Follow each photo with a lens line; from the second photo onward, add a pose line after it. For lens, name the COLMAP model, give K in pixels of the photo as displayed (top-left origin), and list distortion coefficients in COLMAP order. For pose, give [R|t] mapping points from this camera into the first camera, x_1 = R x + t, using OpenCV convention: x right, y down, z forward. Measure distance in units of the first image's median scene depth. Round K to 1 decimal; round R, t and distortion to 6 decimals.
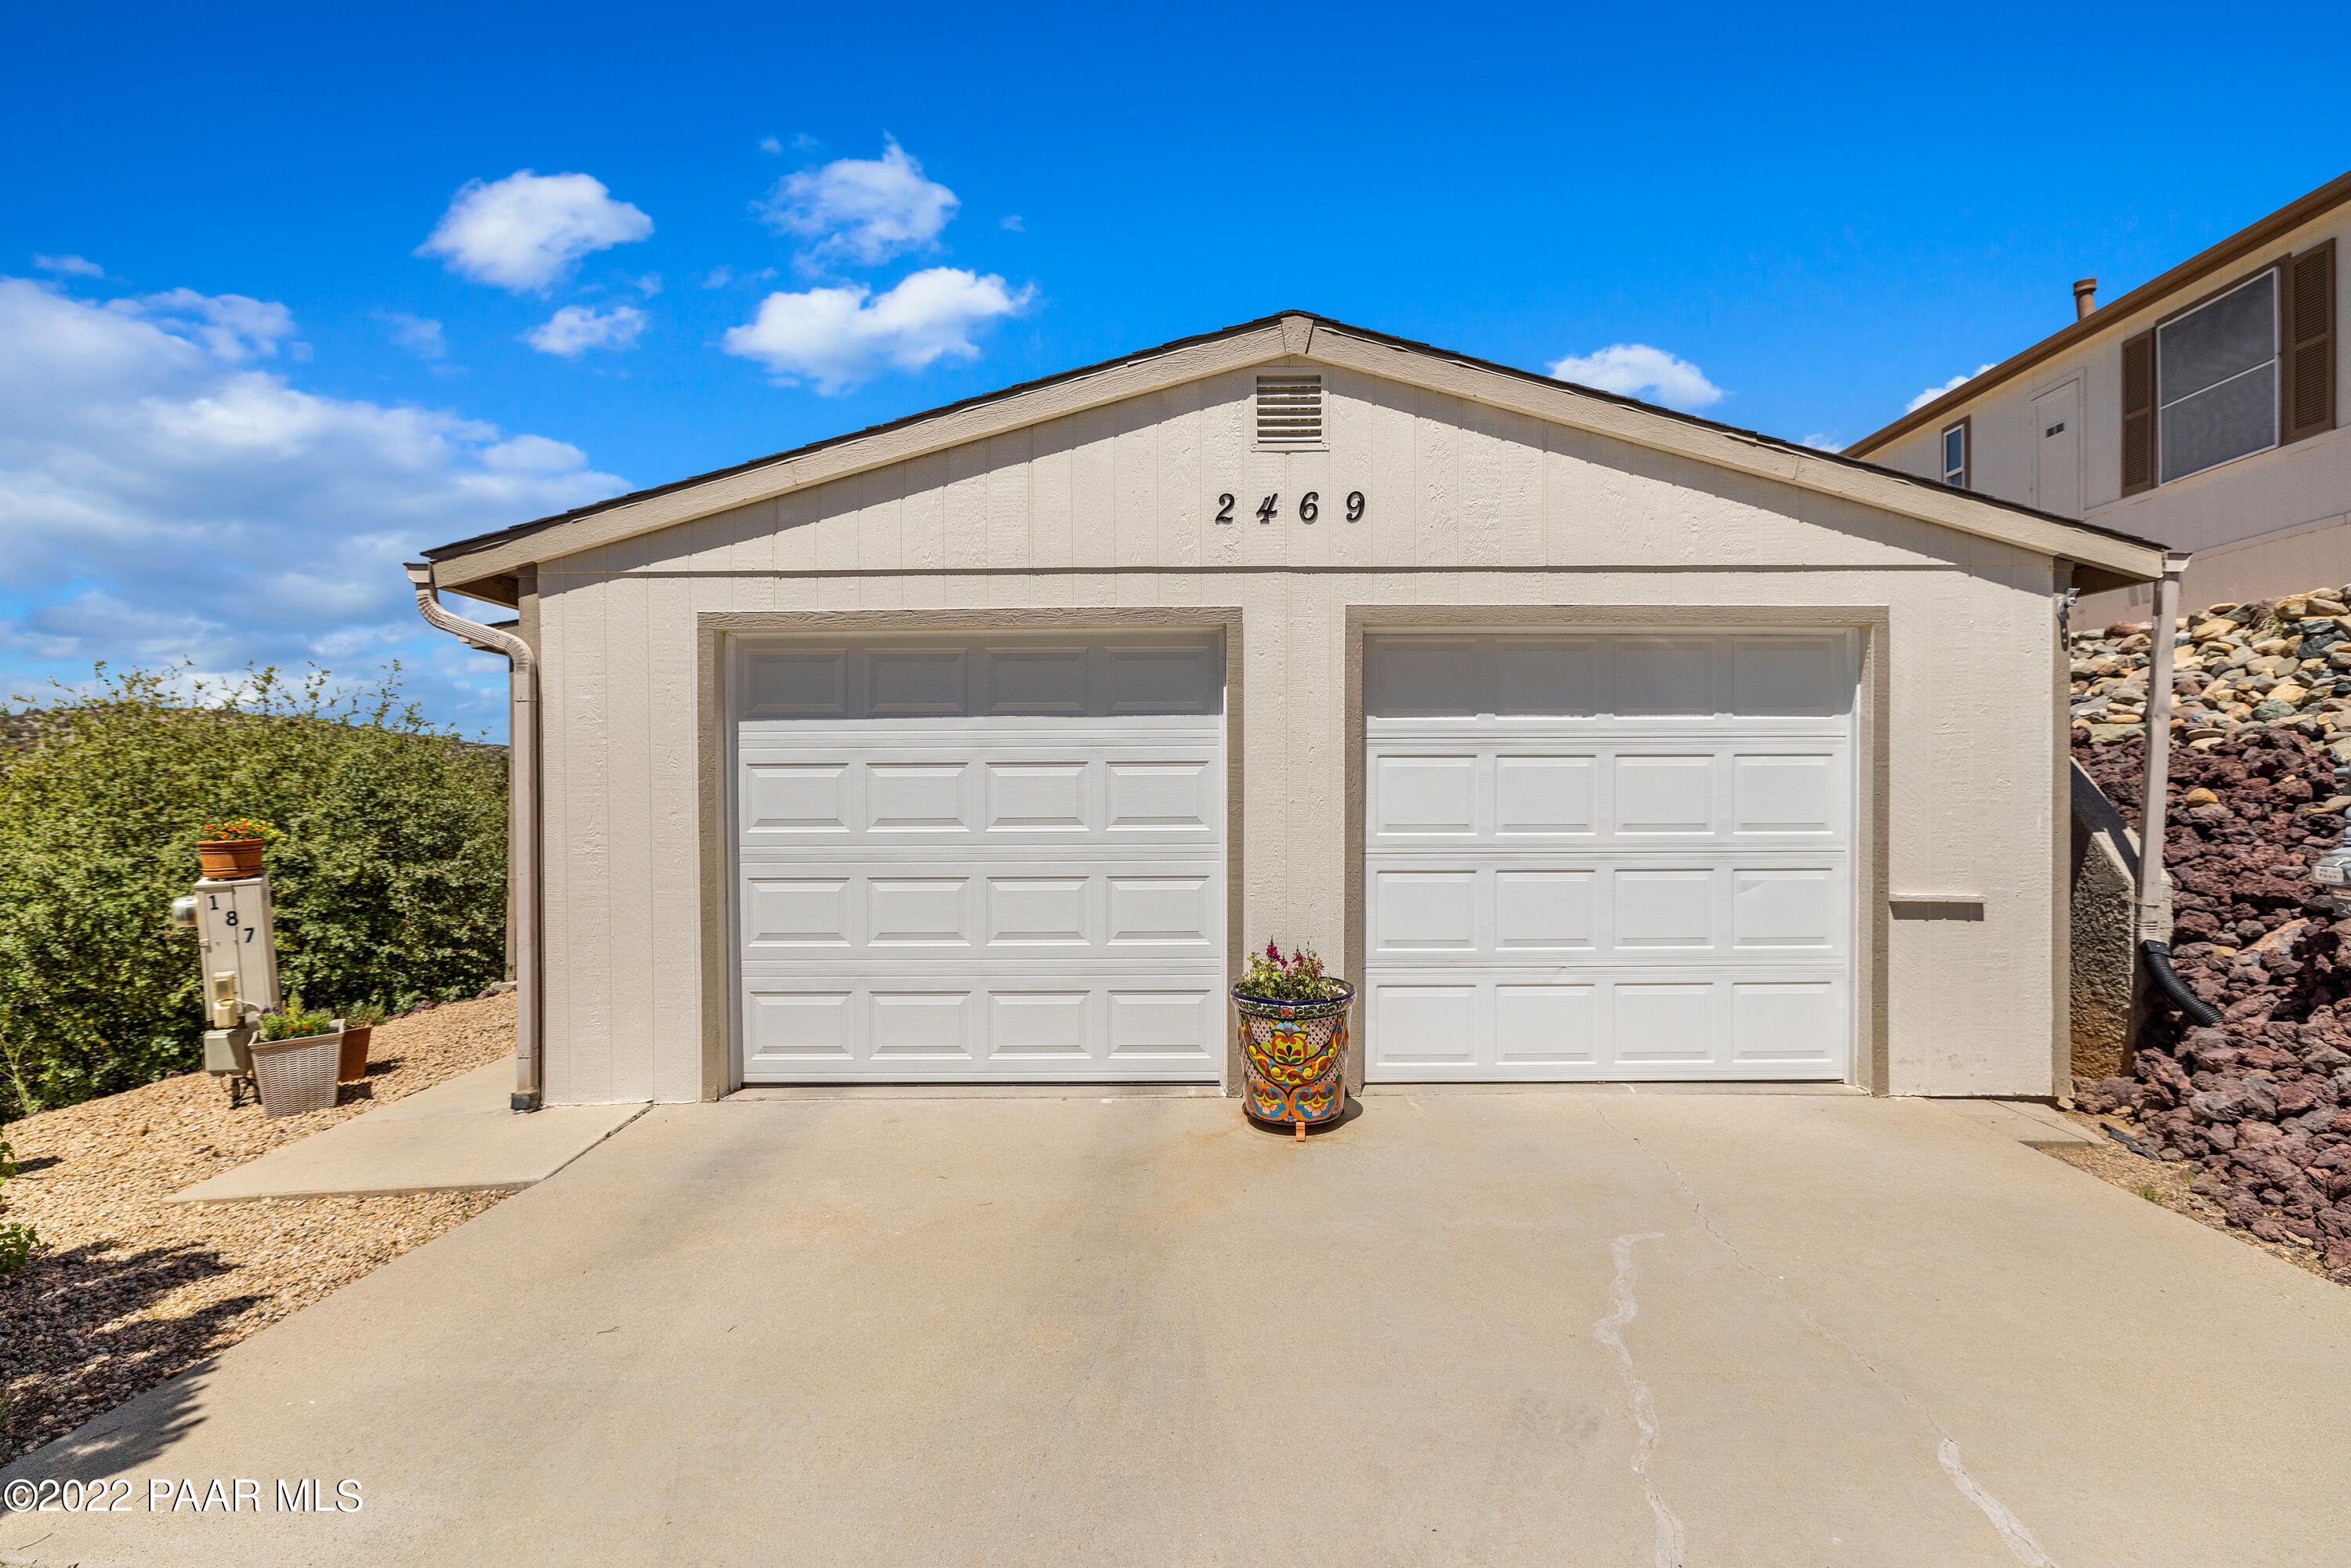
lens RADIAL K [[1089.0, 0, 1175.5], [0, 1089.0, 784.0], [0, 0, 1]] dist [-0.012445, 0.000225]
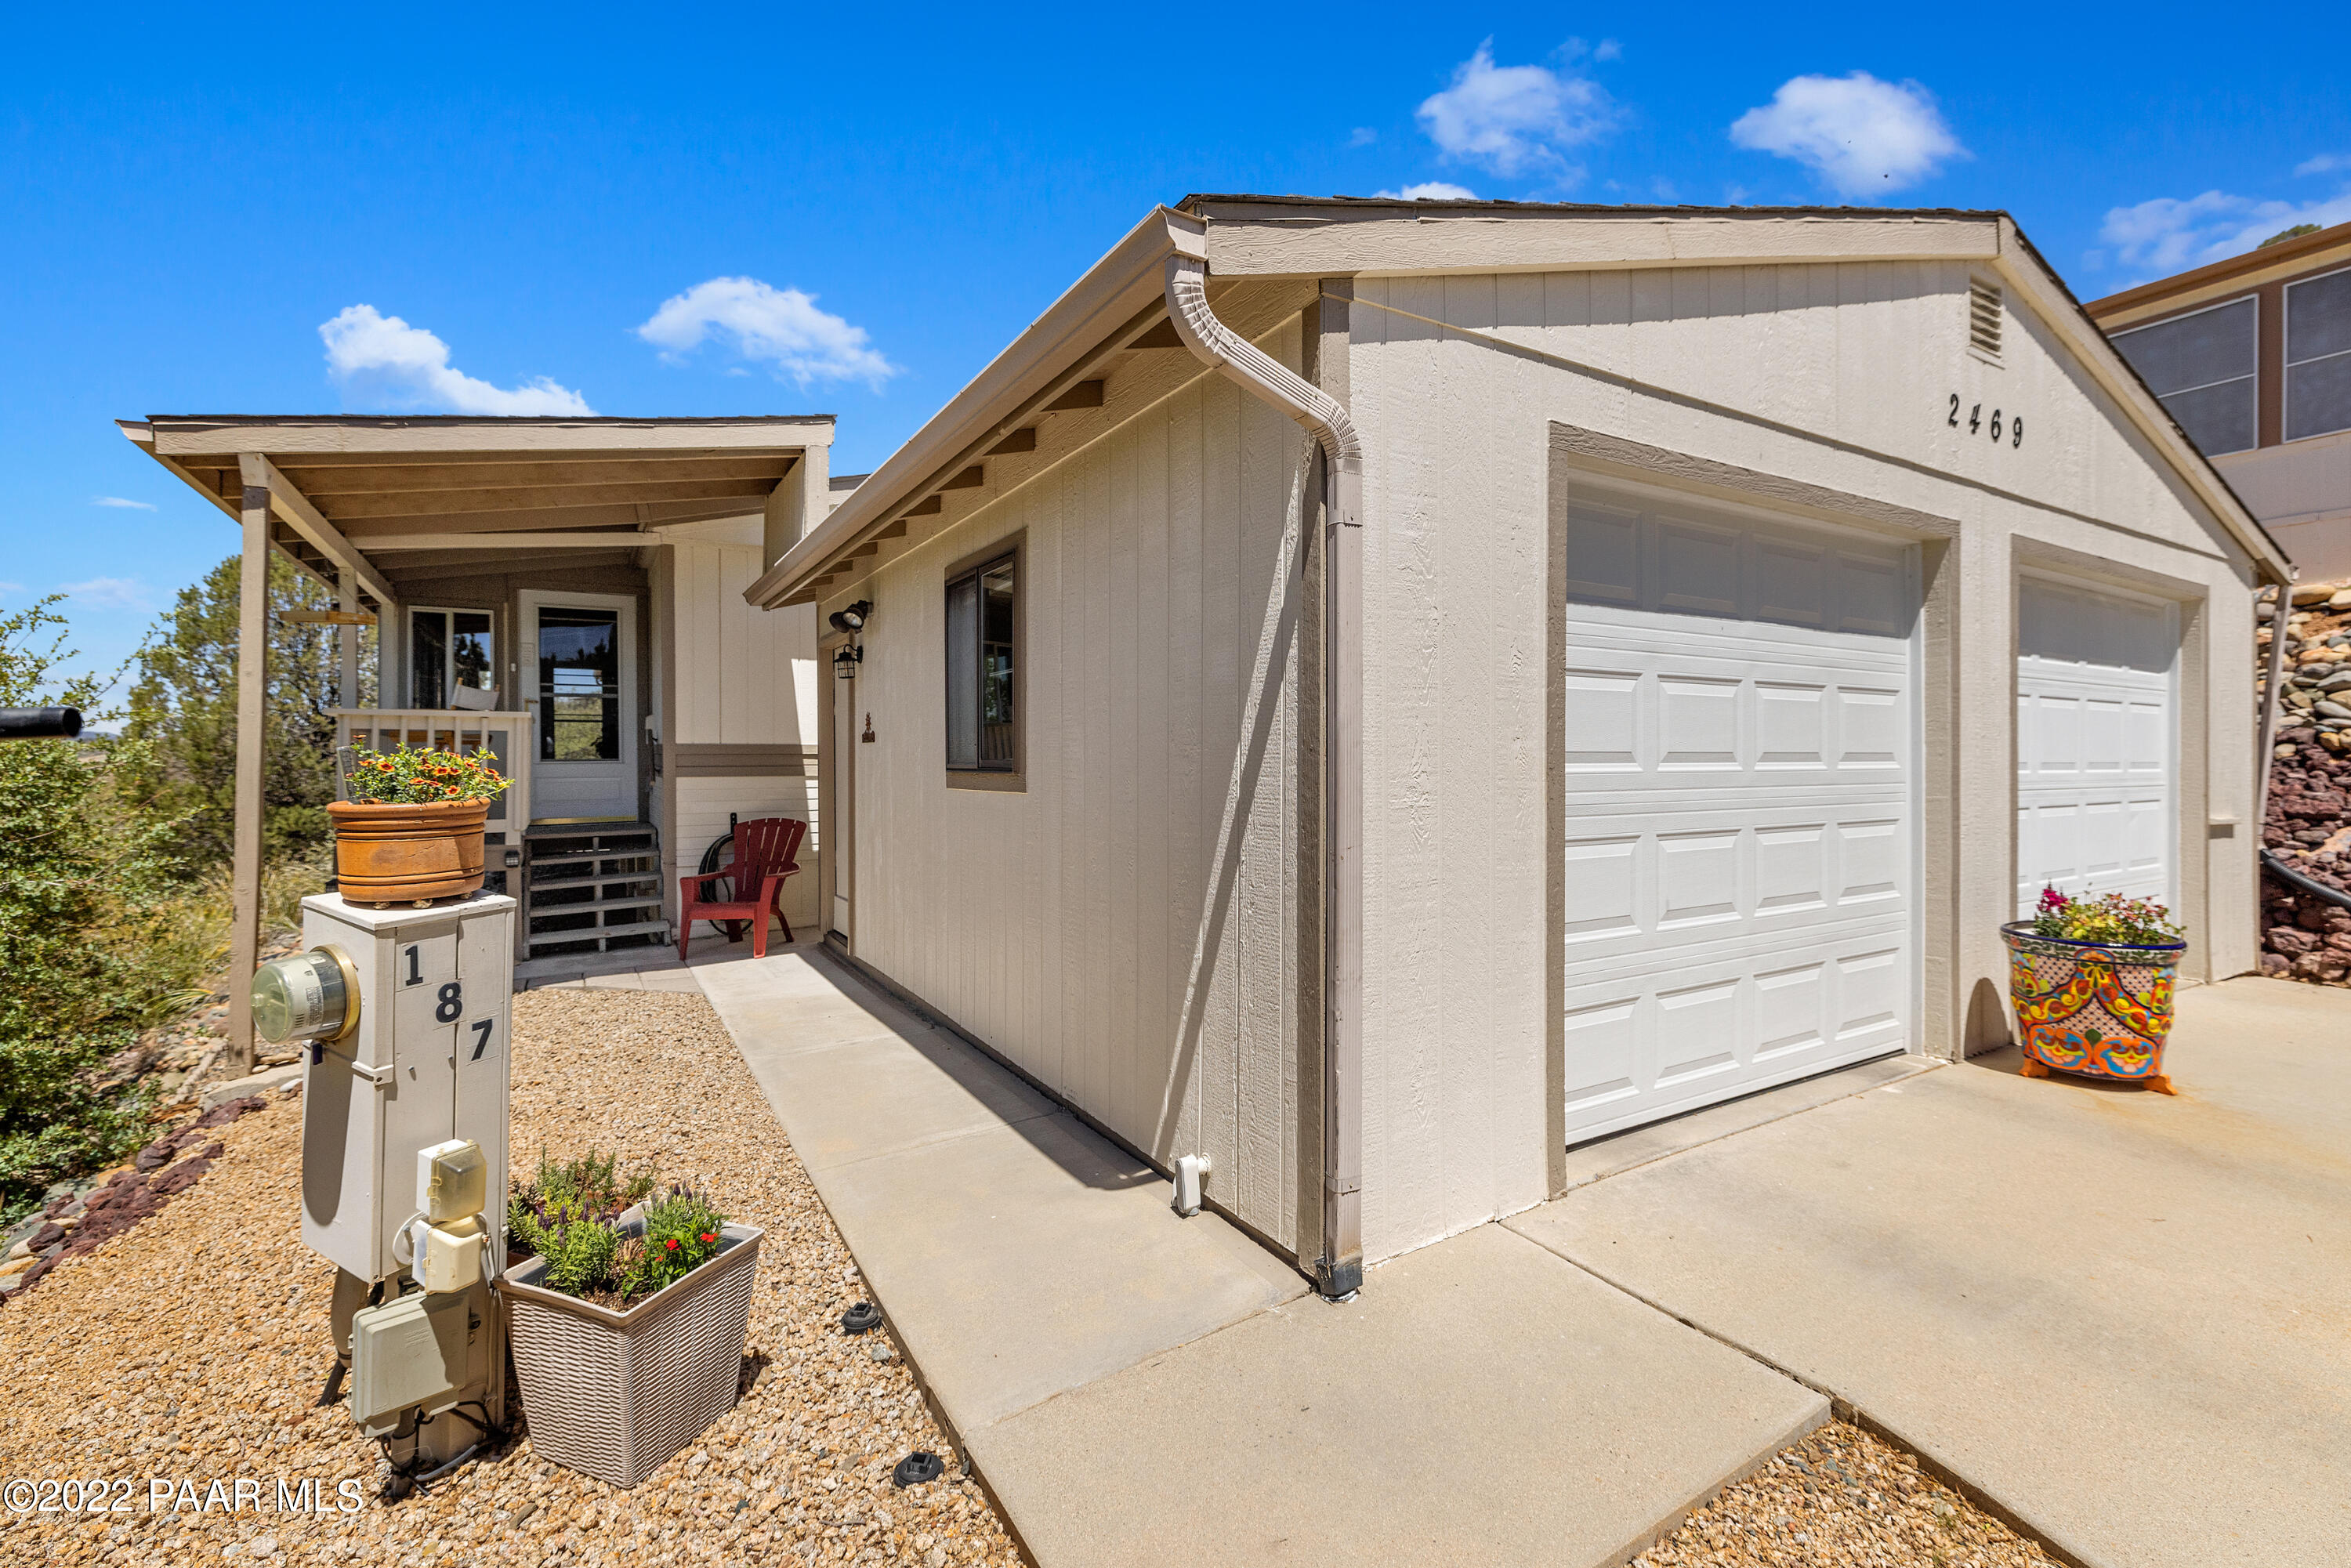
lens RADIAL K [[1034.5, 0, 1176.5], [0, 1034.5, 747.0], [0, 0, 1]] dist [-0.001851, -0.000425]
pose [[0.848941, 0.011634, 0.528359, -0.938207], [-0.006176, 0.999908, -0.012094, 0.040047], [-0.528451, 0.007004, 0.848935, 0.605696]]
